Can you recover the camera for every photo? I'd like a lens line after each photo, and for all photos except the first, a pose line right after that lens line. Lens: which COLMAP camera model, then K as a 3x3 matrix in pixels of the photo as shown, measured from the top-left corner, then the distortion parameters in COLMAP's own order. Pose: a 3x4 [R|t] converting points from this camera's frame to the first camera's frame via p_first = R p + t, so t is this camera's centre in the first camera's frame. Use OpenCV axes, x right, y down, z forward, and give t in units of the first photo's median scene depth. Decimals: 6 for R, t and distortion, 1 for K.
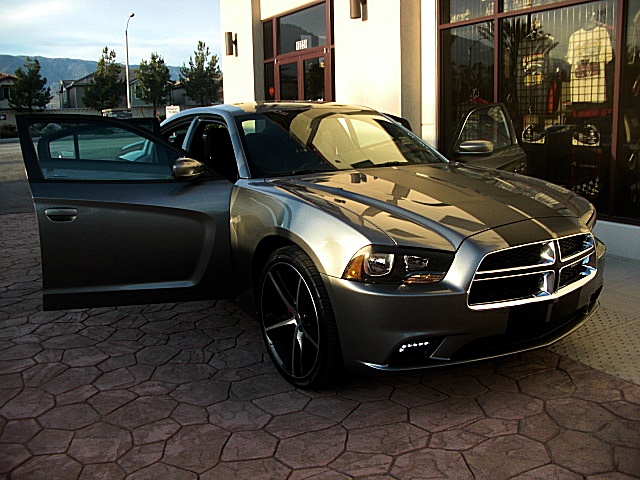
lens RADIAL K [[626.1, 0, 320.0], [0, 626.1, 240.0], [0, 0, 1]] dist [-0.219550, 0.207389]
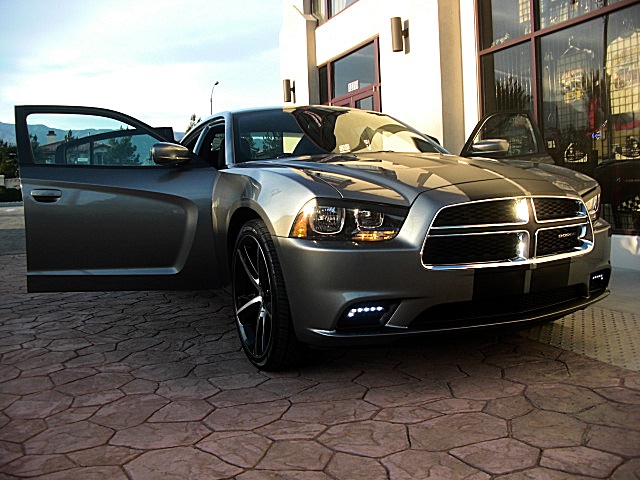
lens RADIAL K [[626.1, 0, 320.0], [0, 626.1, 240.0], [0, 0, 1]] dist [-0.219550, 0.207389]
pose [[0.990271, -0.002470, -0.139133, 0.181506], [-0.012883, 0.993922, -0.109334, 0.143776], [0.138557, 0.110063, 0.984219, 0.069407]]
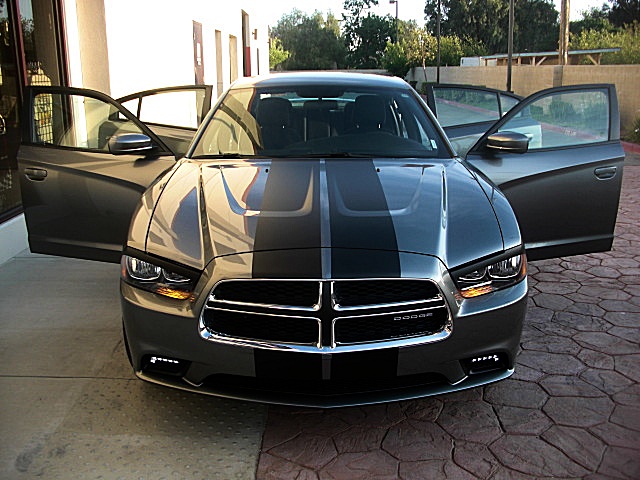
lens RADIAL K [[626.1, 0, 320.0], [0, 626.1, 240.0], [0, 0, 1]] dist [-0.219550, 0.207389]
pose [[0.853296, 0.163835, -0.495019, 0.664812], [-0.124041, 0.985882, 0.112478, -0.120949], [0.506458, -0.034575, 0.861571, 0.278468]]
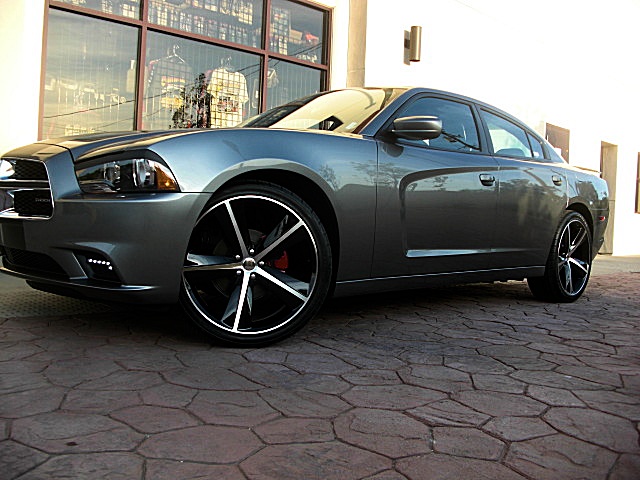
lens RADIAL K [[626.1, 0, 320.0], [0, 626.1, 240.0], [0, 0, 1]] dist [-0.219550, 0.207389]
pose [[0.199866, 0.081065, -0.976464, 1.278937], [-0.246020, 0.968798, 0.030072, -0.025687], [0.948434, 0.234219, 0.213574, 1.153252]]
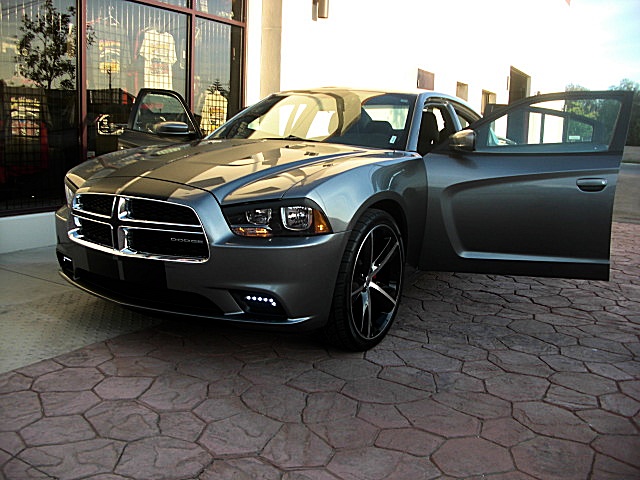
lens RADIAL K [[626.1, 0, 320.0], [0, 626.1, 240.0], [0, 0, 1]] dist [-0.219550, 0.207389]
pose [[0.479278, 0.197802, -0.855083, 1.244365], [-0.227433, 0.968983, 0.096673, -0.090513], [0.847683, 0.148141, 0.509399, 0.682723]]
